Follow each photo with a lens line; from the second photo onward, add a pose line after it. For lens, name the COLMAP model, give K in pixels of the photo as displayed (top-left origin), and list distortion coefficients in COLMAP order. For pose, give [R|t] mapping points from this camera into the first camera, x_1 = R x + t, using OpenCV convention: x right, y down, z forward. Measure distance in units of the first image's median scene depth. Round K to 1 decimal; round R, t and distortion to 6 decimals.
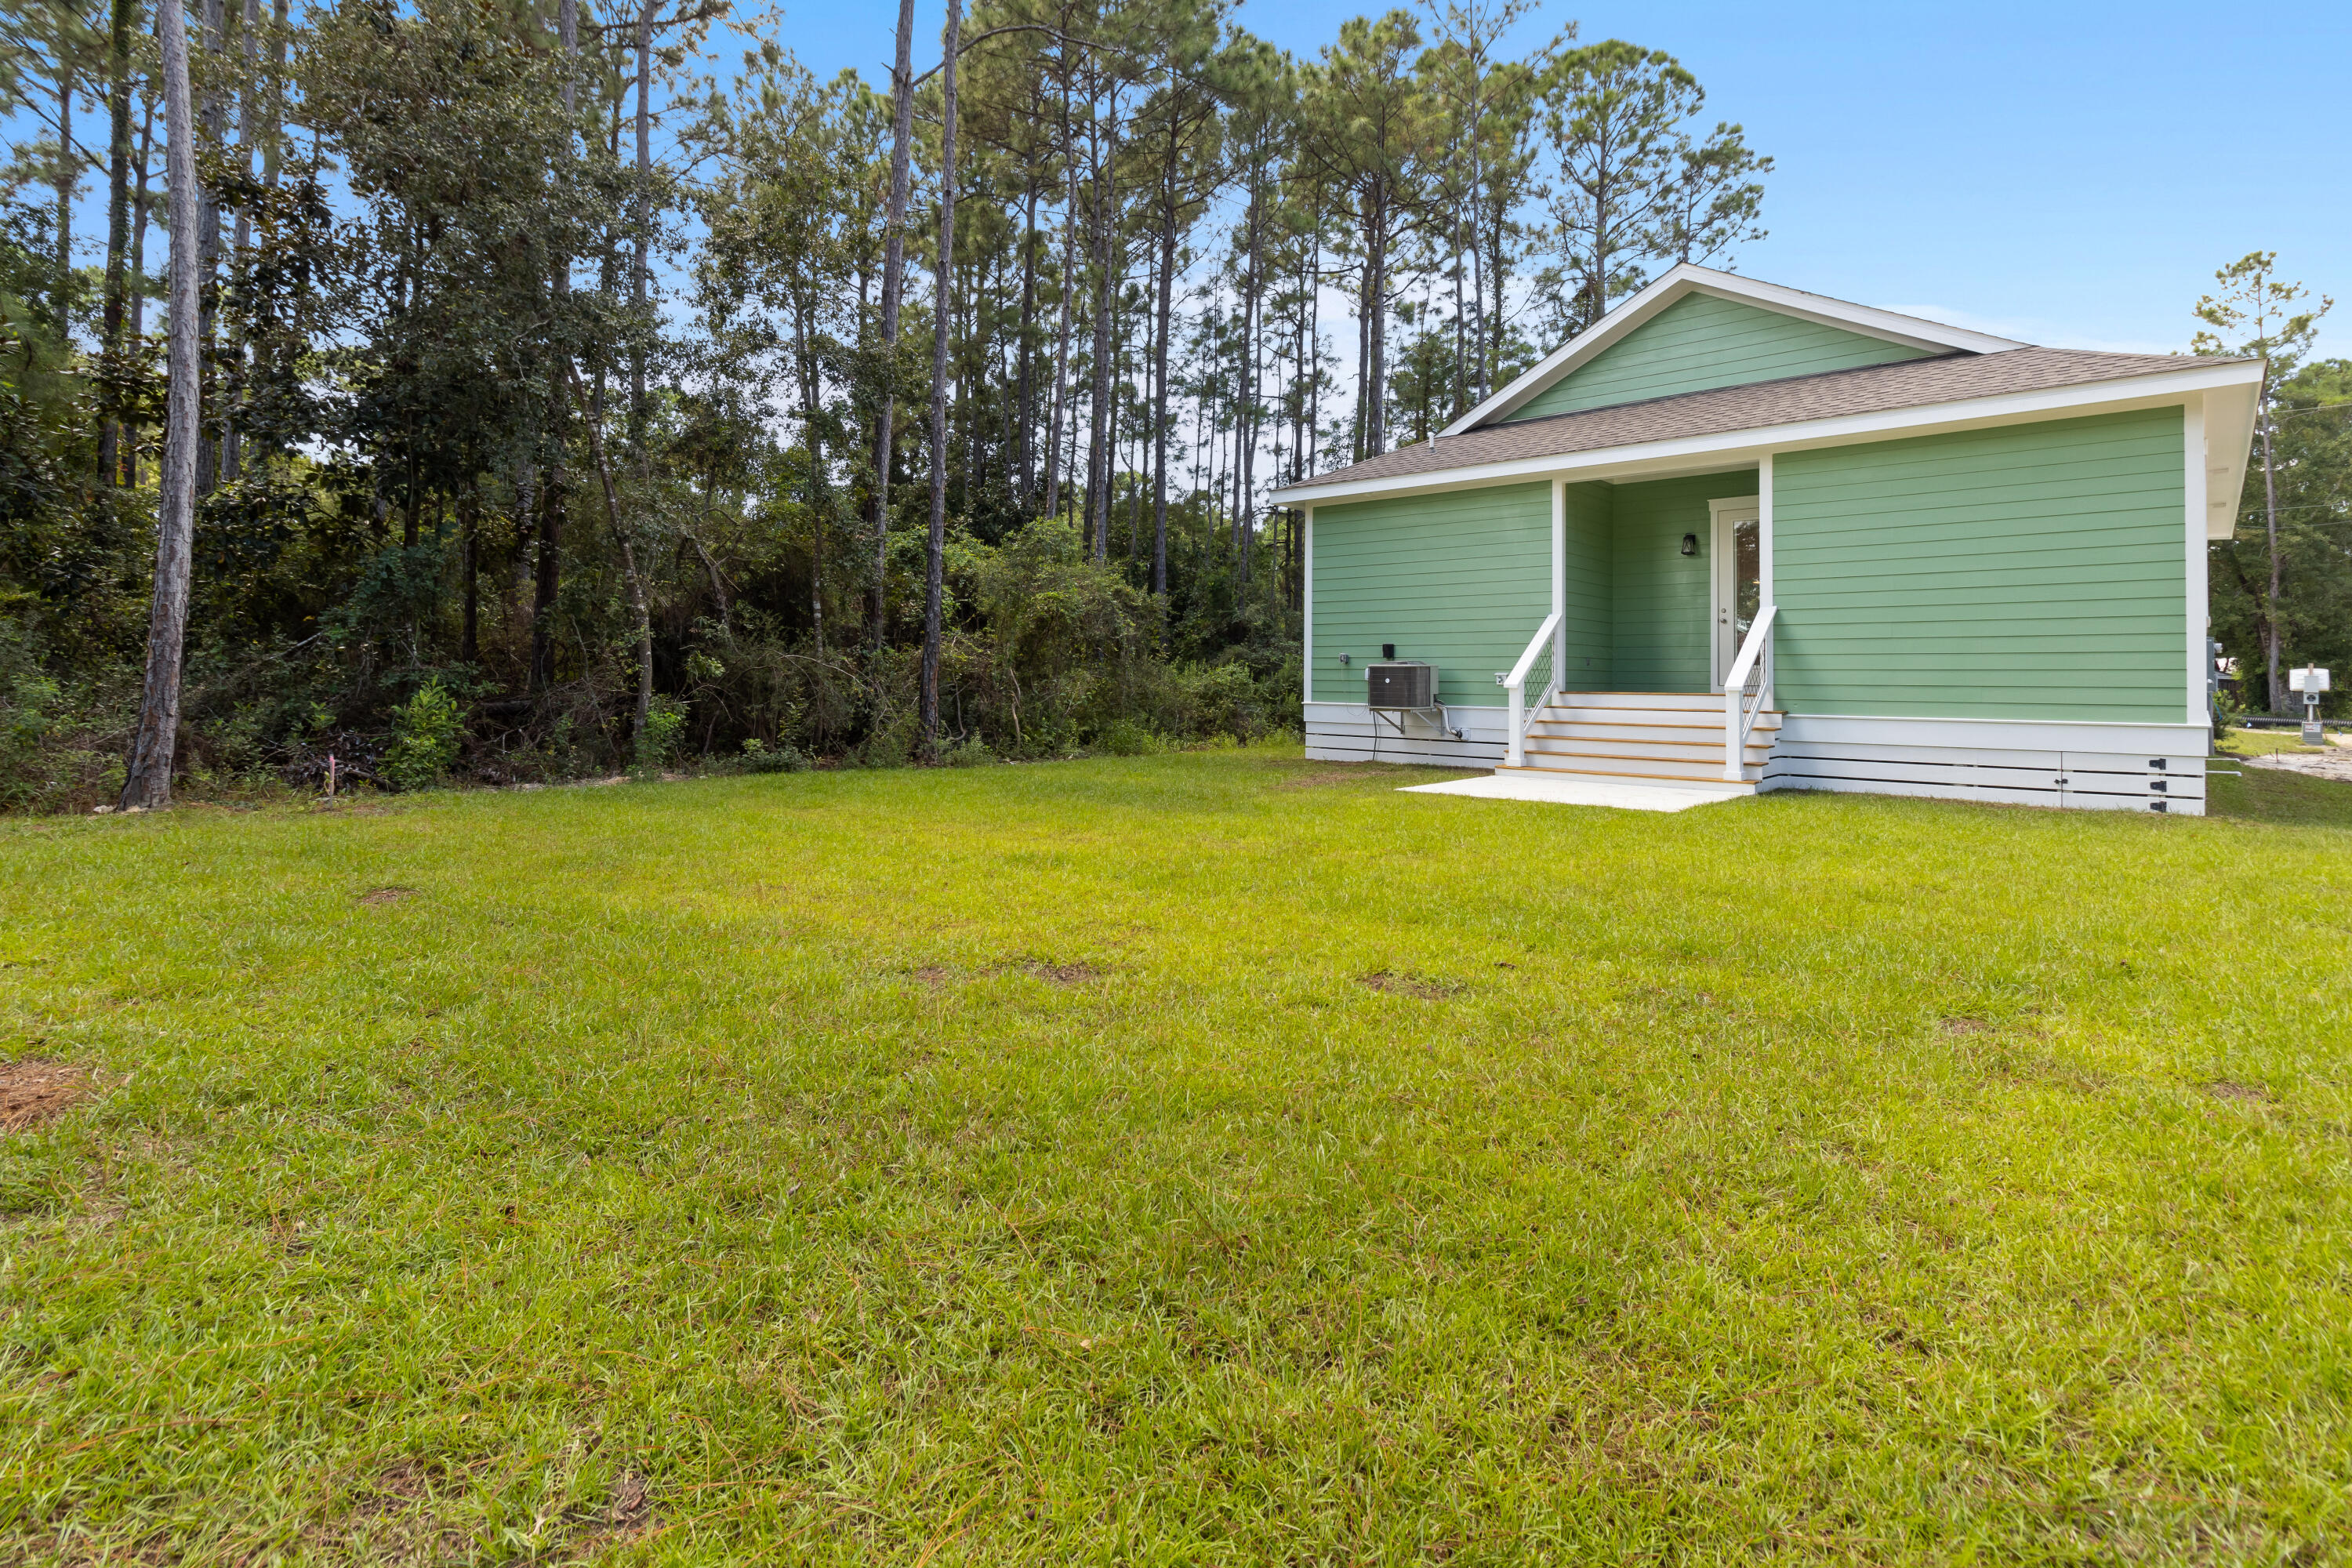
lens RADIAL K [[1128.6, 0, 1166.2], [0, 1128.6, 675.6], [0, 0, 1]] dist [0.000725, 0.000352]
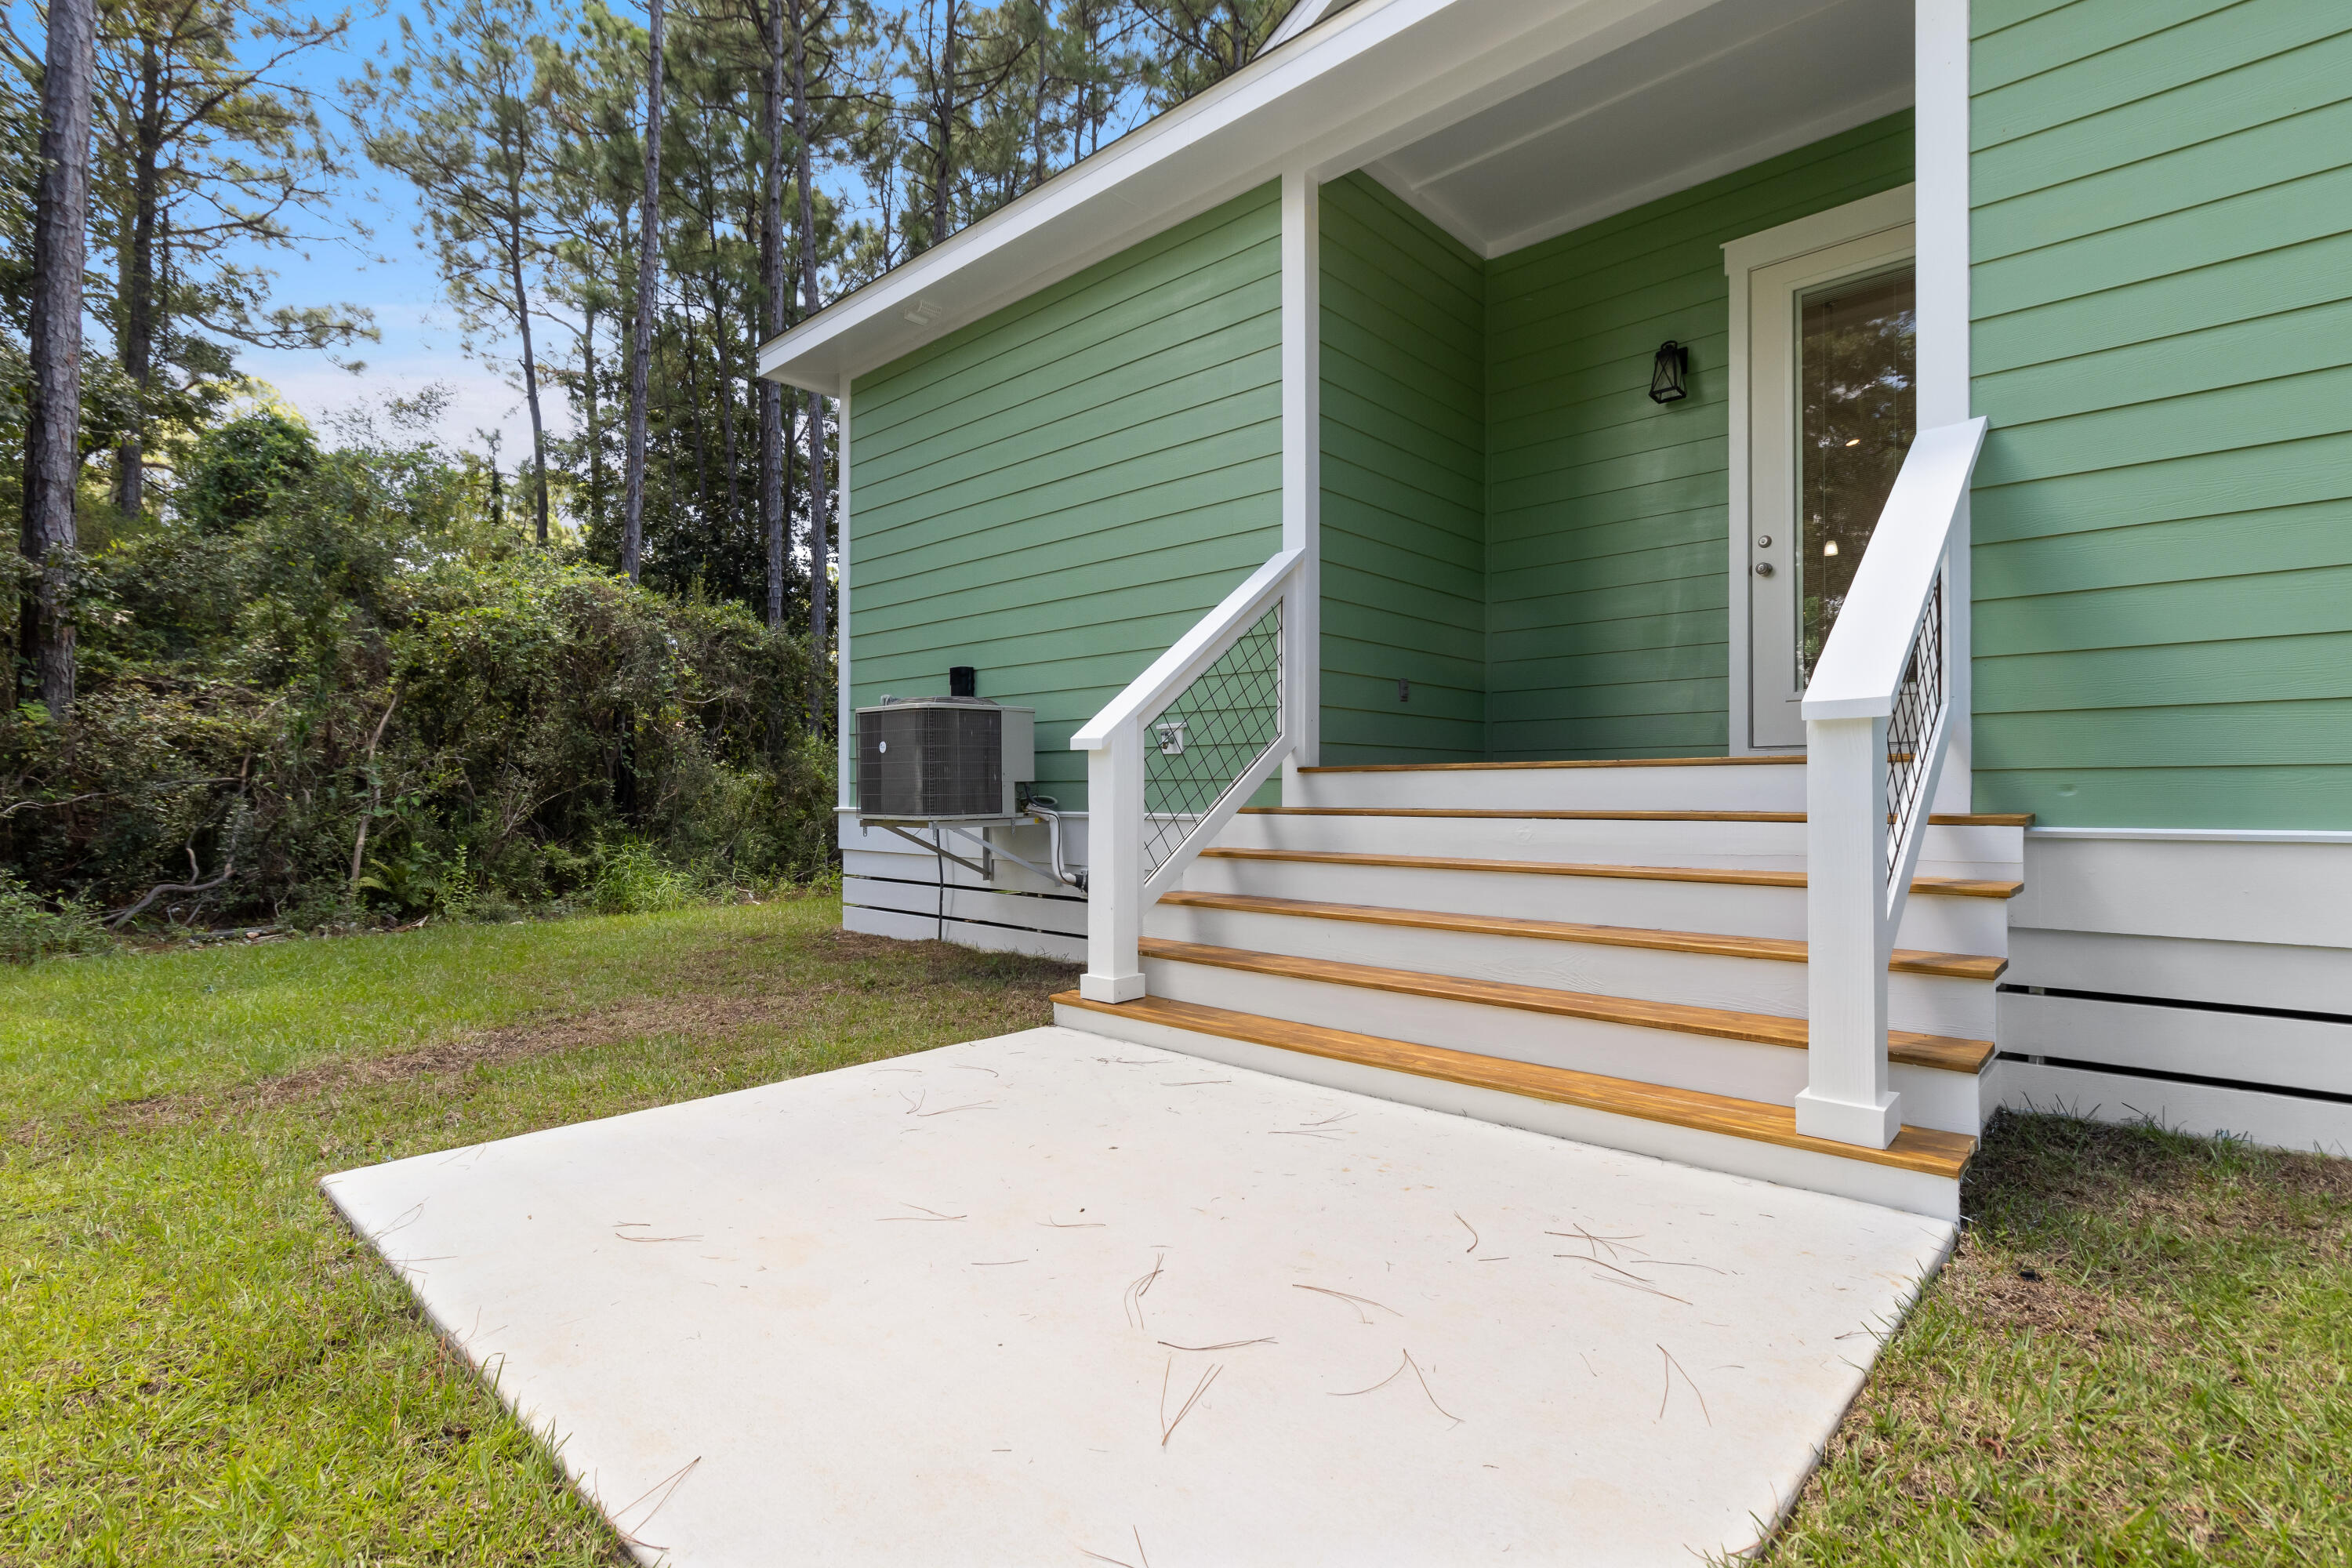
lens RADIAL K [[1117.8, 0, 1176.0], [0, 1117.8, 784.0], [0, 0, 1]] dist [0.015929, -0.000020]
pose [[0.999893, -0.011377, -0.009191, 0.243946], [0.011353, 0.999932, -0.002717, 0.015731], [0.009221, 0.002612, 0.999954, 0.506775]]
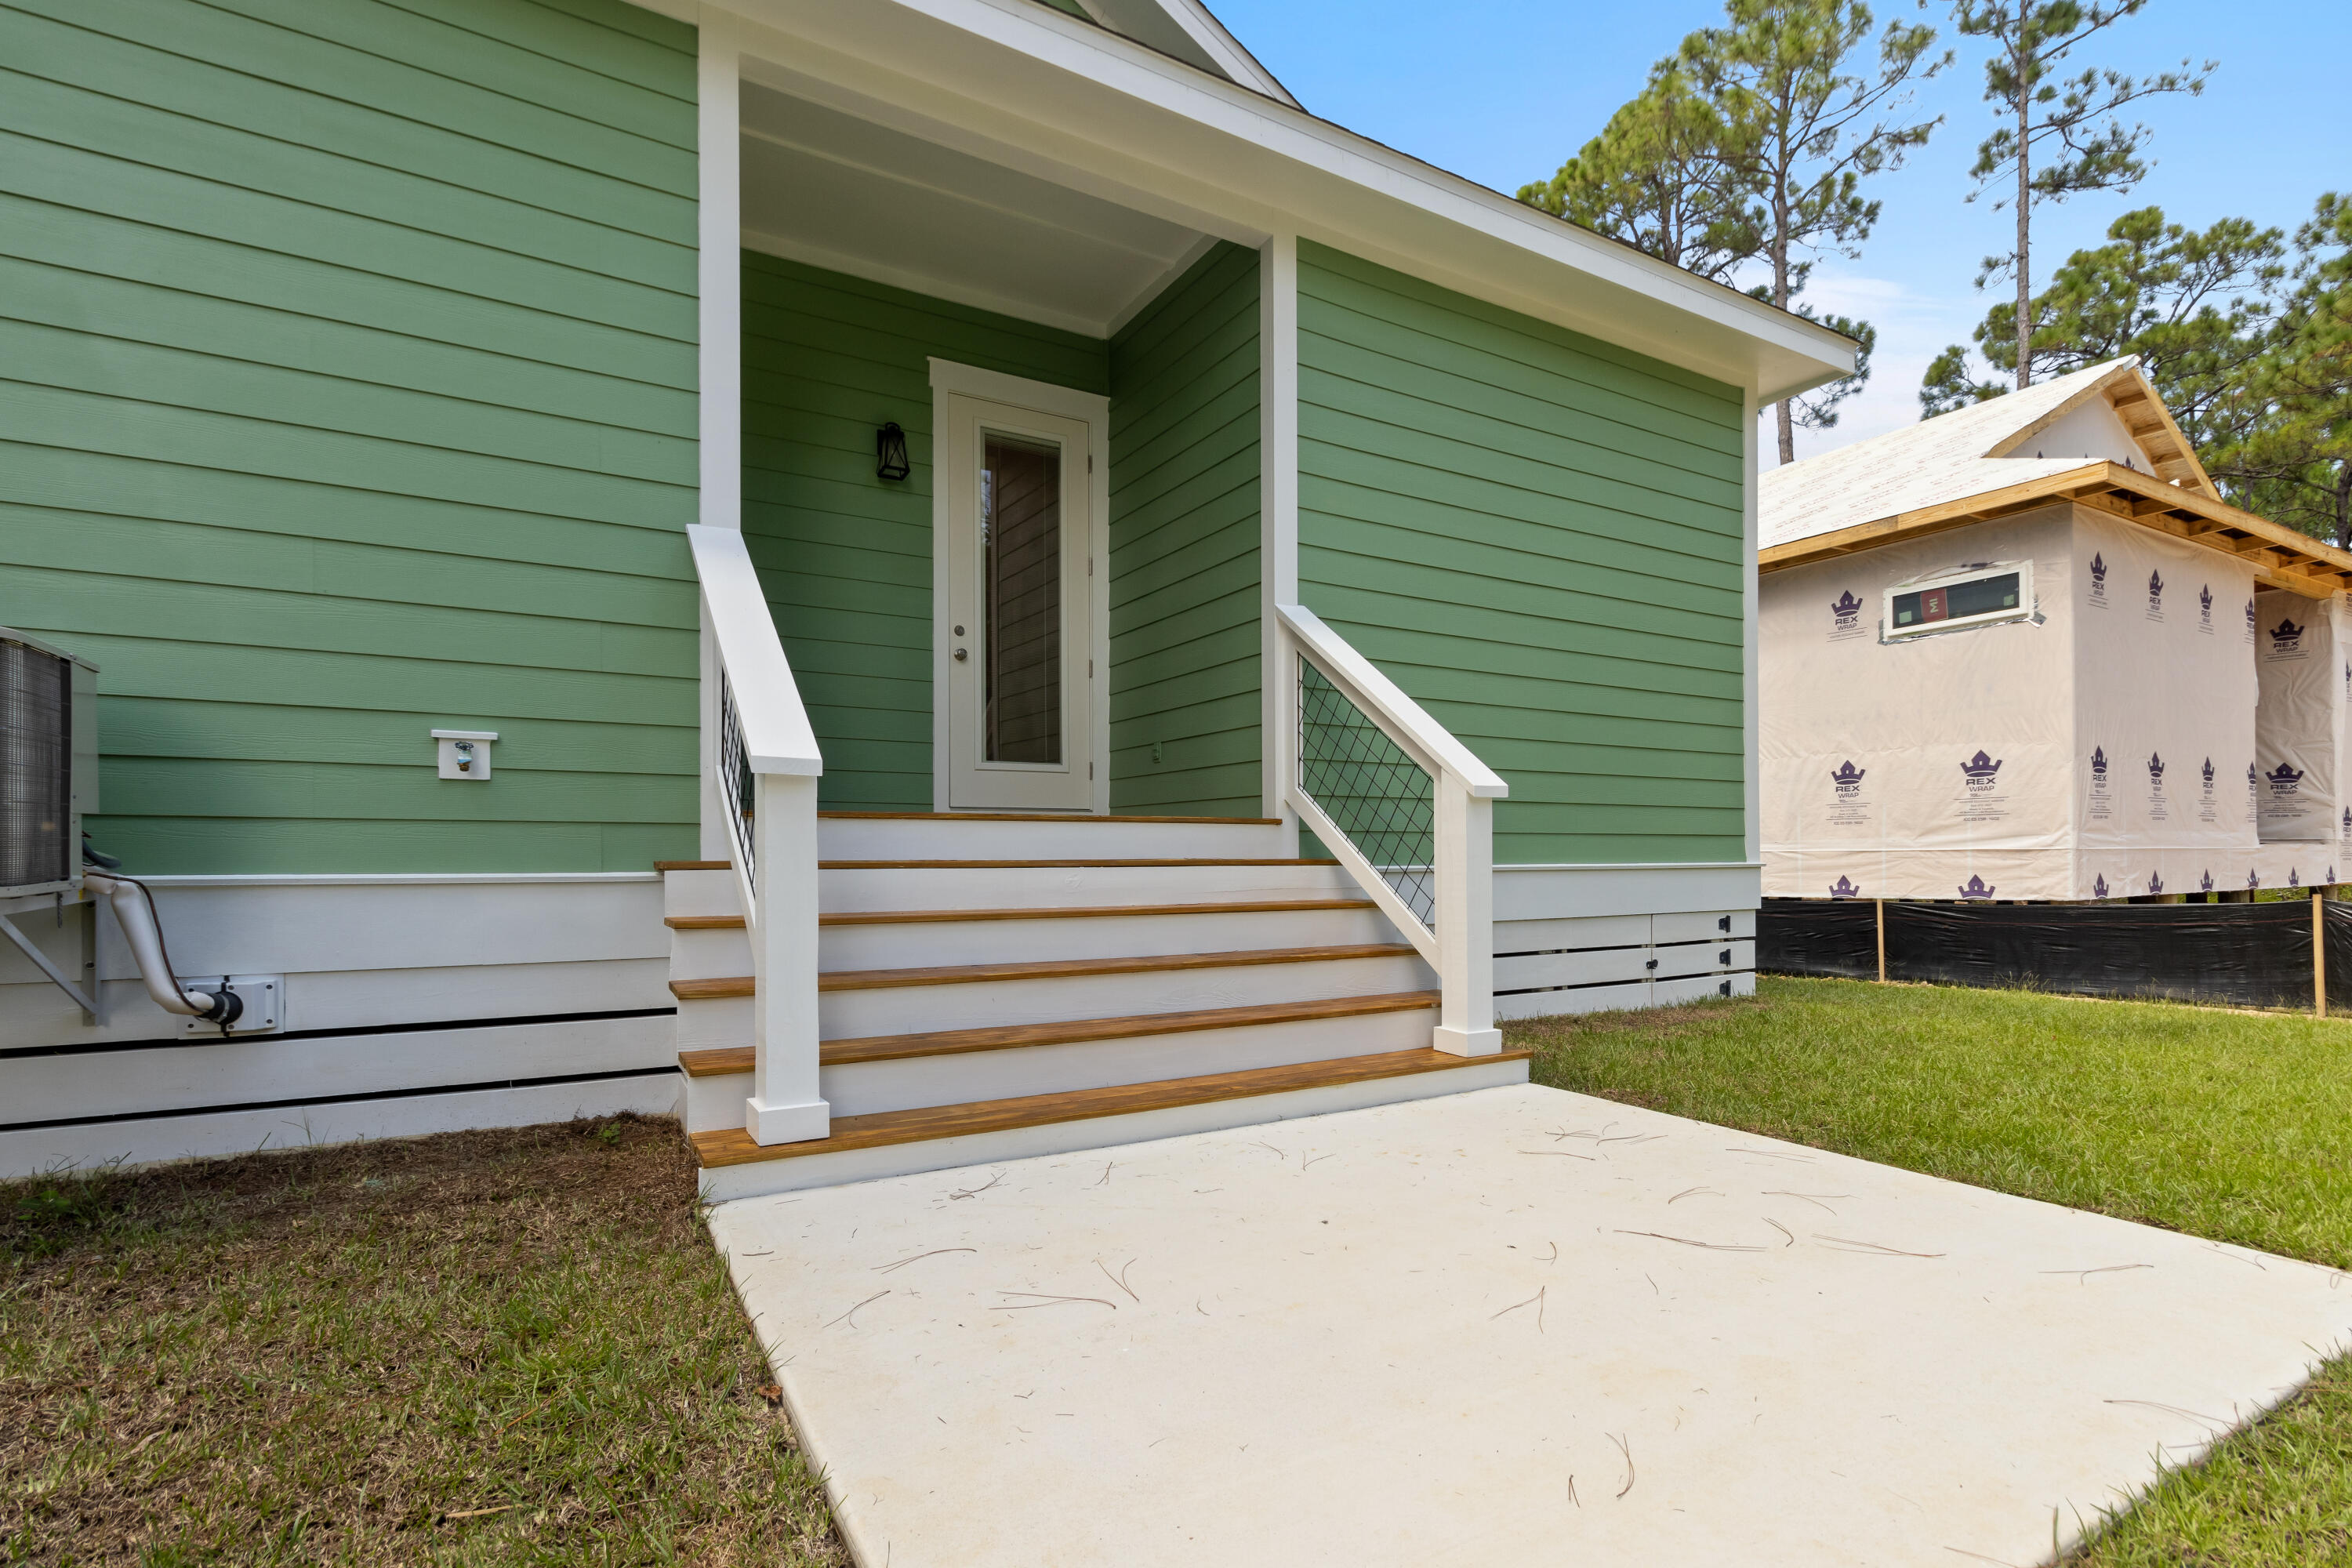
lens RADIAL K [[1112.6, 0, 1175.0], [0, 1112.6, 853.8], [0, 0, 1]] dist [-0.007841, -0.000129]
pose [[0.292580, -0.007574, 0.956211, 0.094529], [0.001159, 0.999971, 0.007567, 0.018287], [-0.956240, -0.001106, 0.292580, 0.639268]]
